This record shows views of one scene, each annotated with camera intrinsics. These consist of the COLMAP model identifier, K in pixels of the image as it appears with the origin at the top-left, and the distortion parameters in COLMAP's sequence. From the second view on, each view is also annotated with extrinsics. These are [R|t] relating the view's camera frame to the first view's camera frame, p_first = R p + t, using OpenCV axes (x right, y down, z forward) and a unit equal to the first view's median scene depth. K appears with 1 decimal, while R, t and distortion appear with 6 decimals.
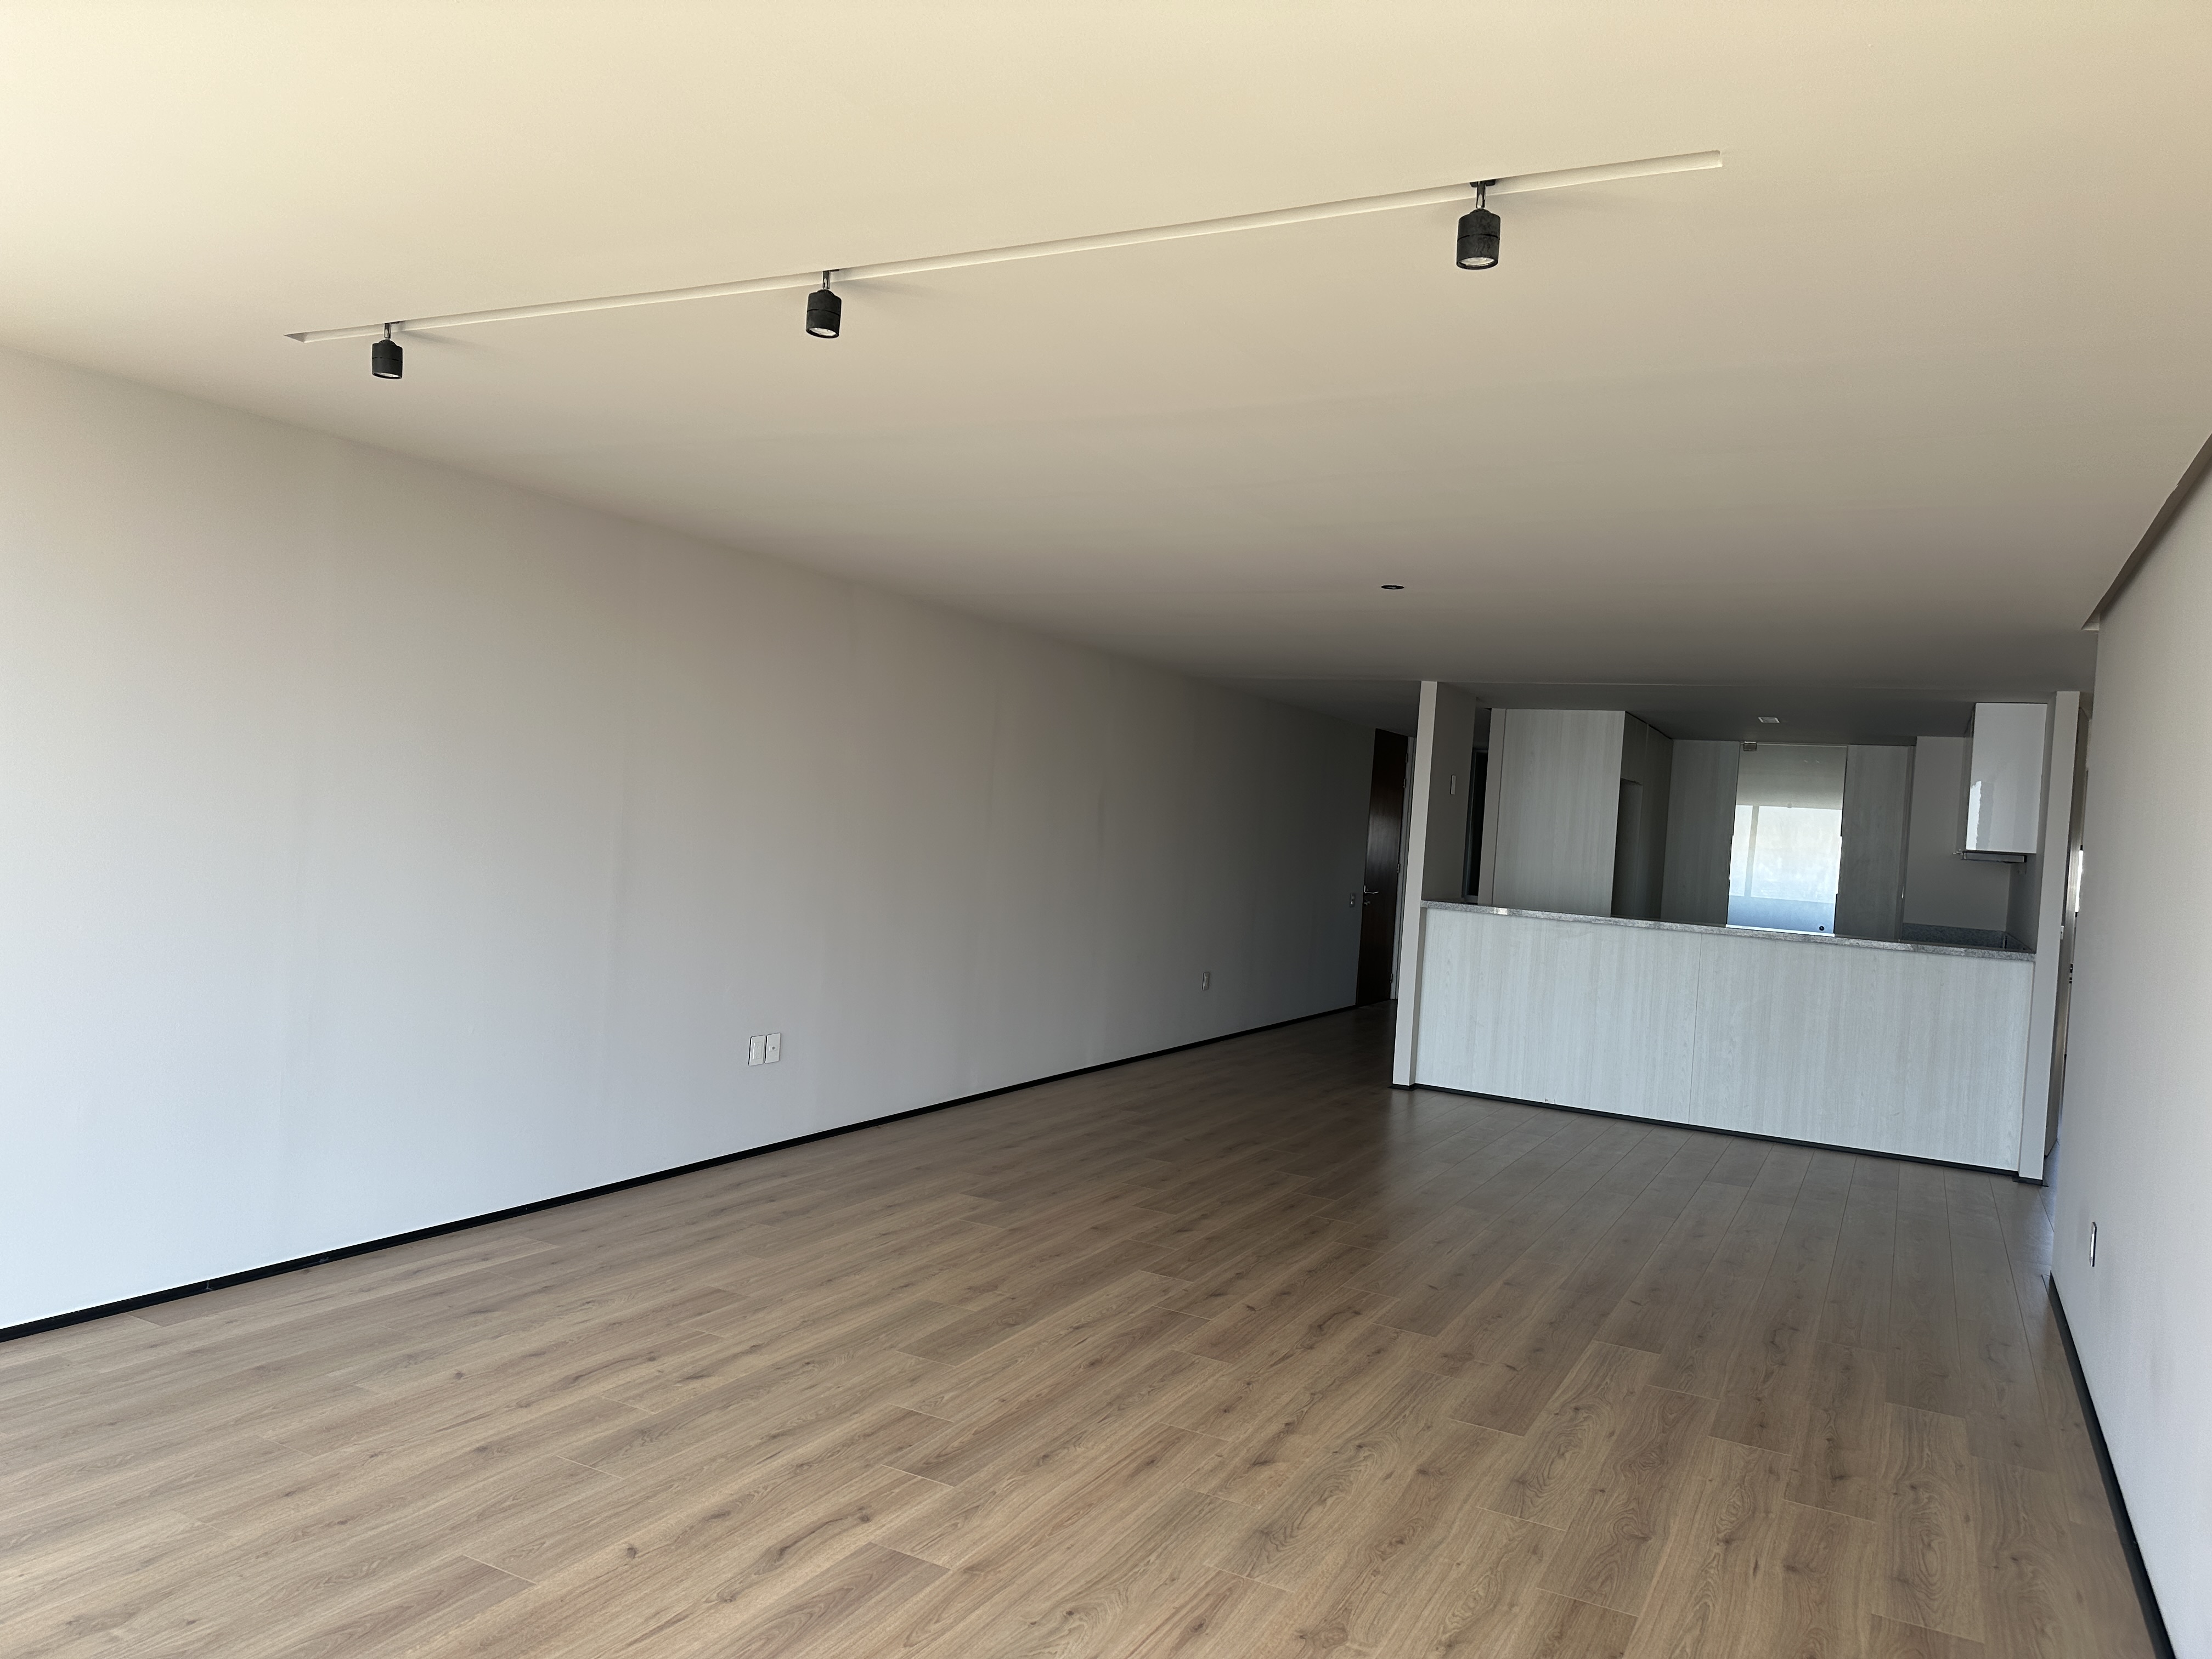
lens RADIAL K [[1527.8, 0, 1106.0], [0, 1527.8, 829.5], [0, 0, 1]] dist [0.120842, -0.103782]
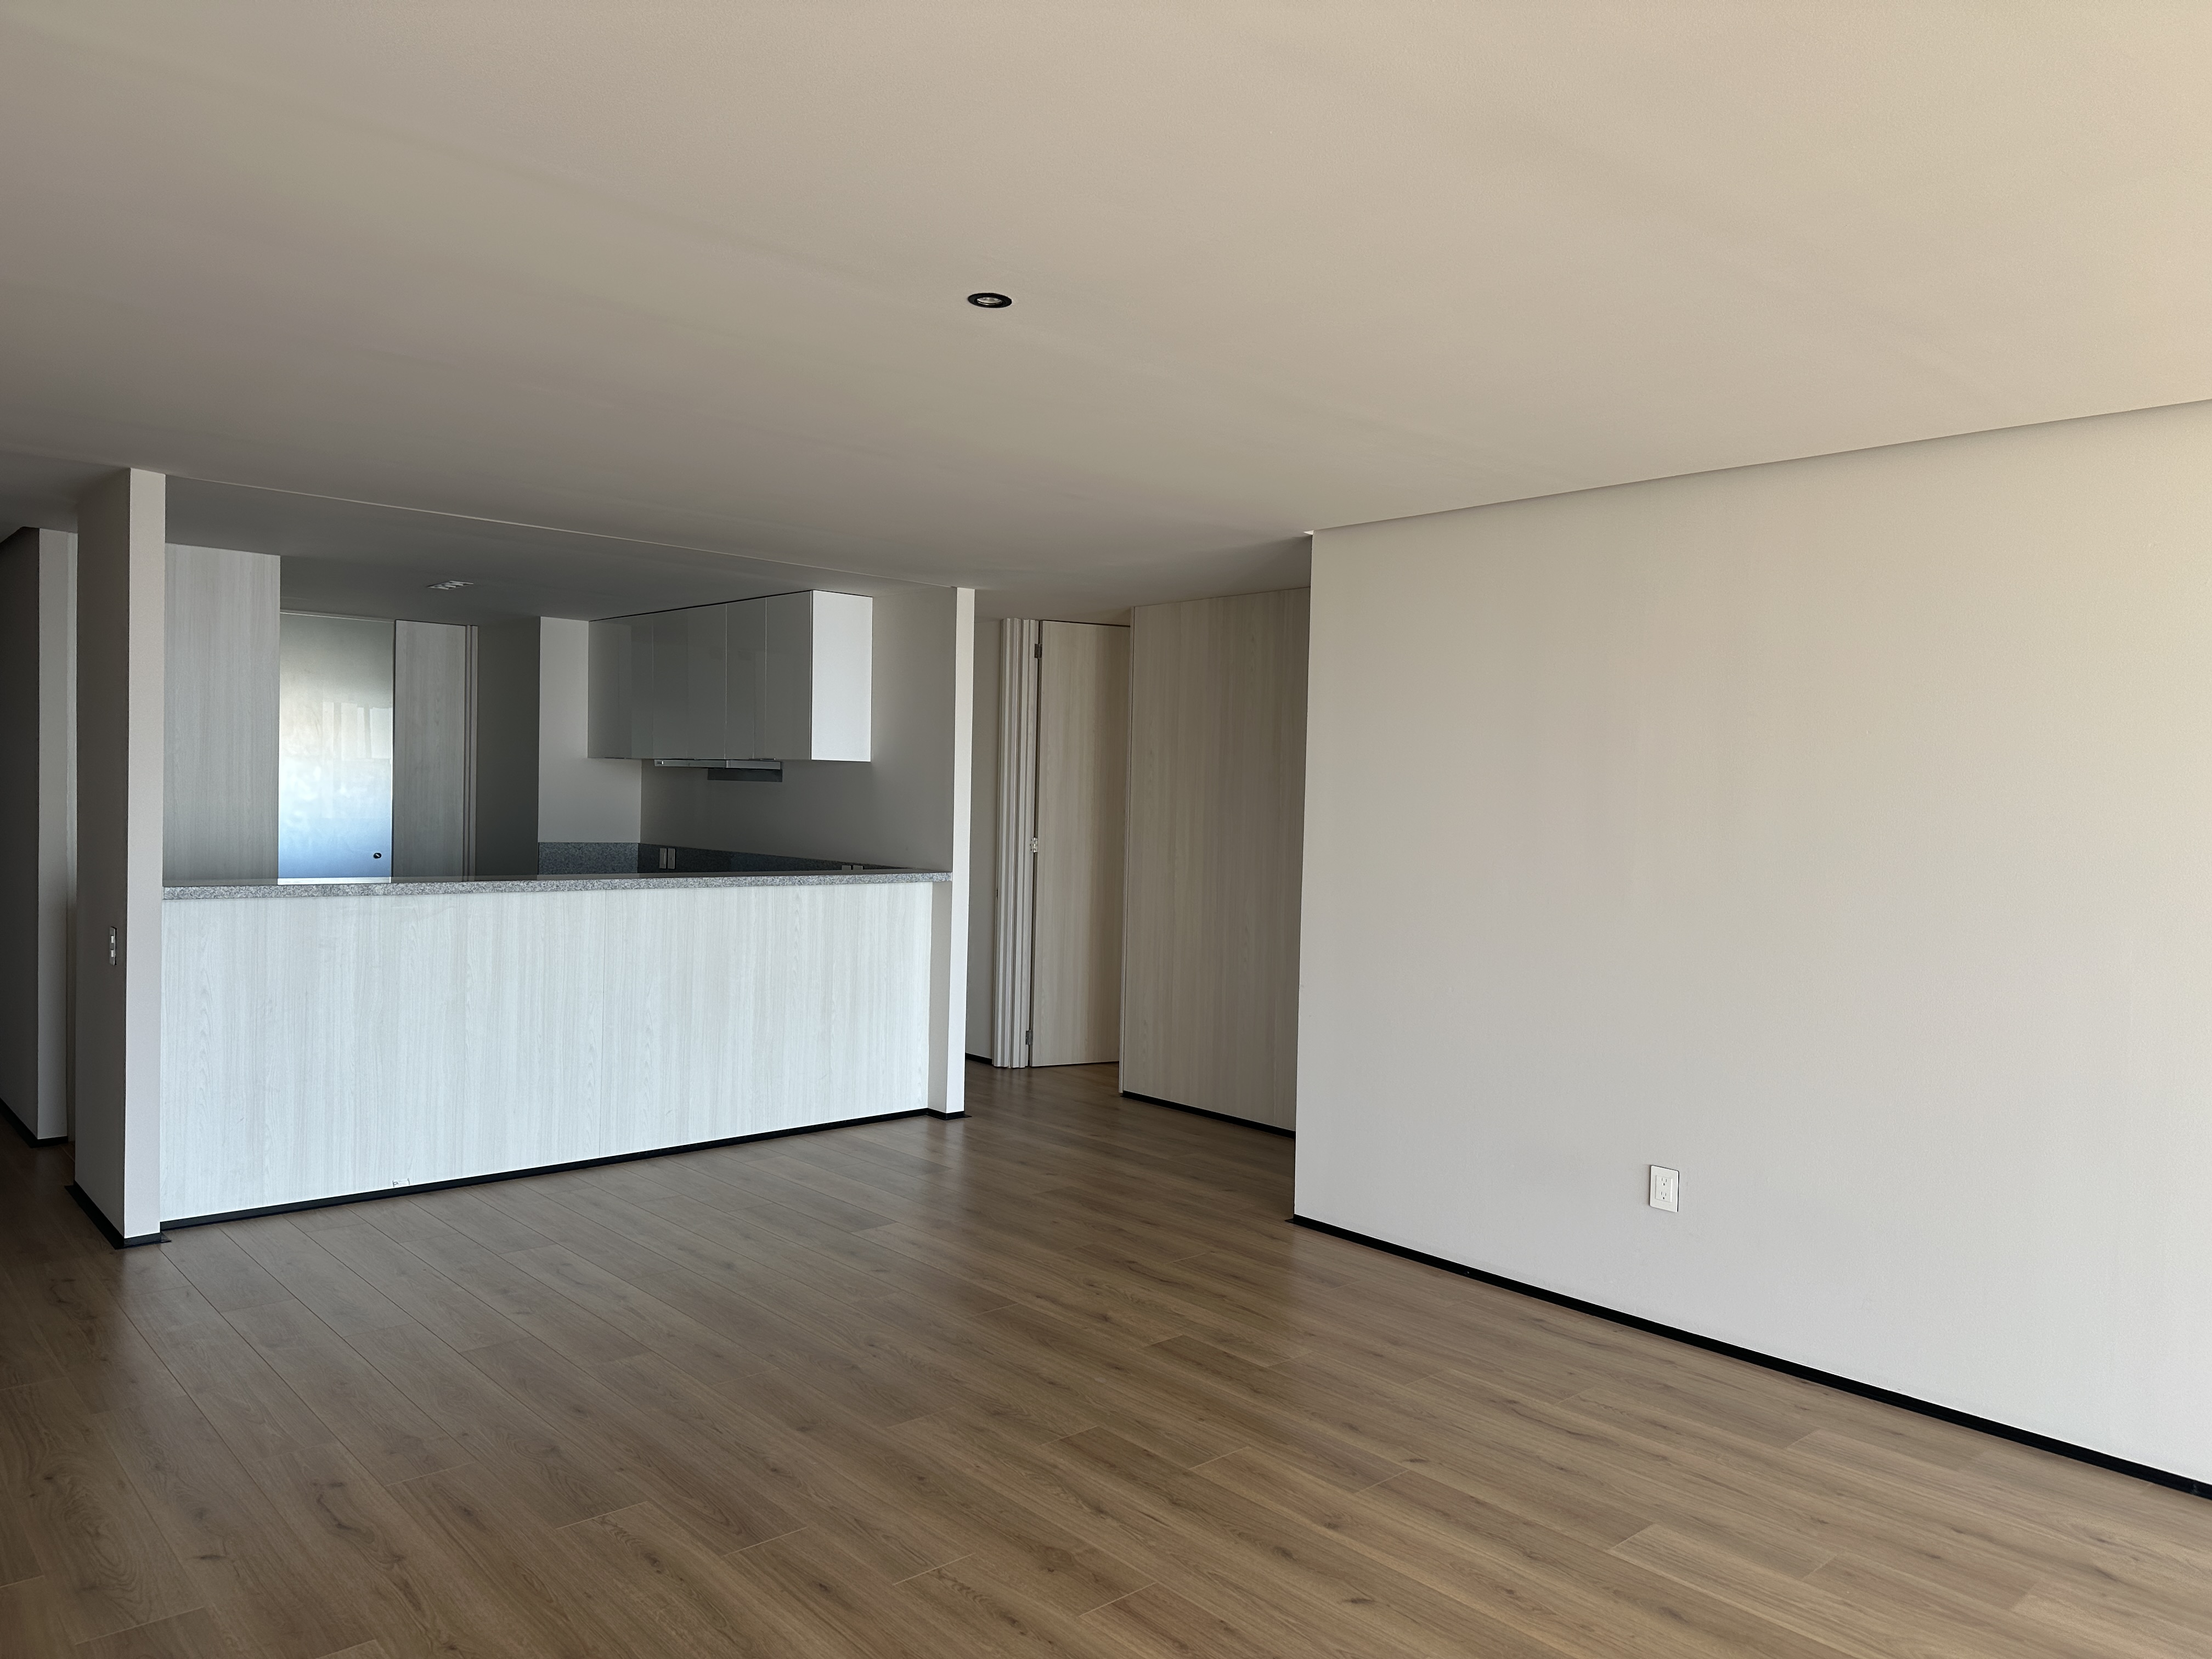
lens RADIAL K [[1569.6, 0, 1106.0], [0, 1569.6, 829.5], [0, 0, 1]] dist [0.018270, -0.003993]
pose [[0.357634, -0.081747, 0.930277, -0.210217], [0.007111, 0.996371, 0.084821, -0.020534], [-0.933835, -0.023719, 0.356918, 0.564096]]
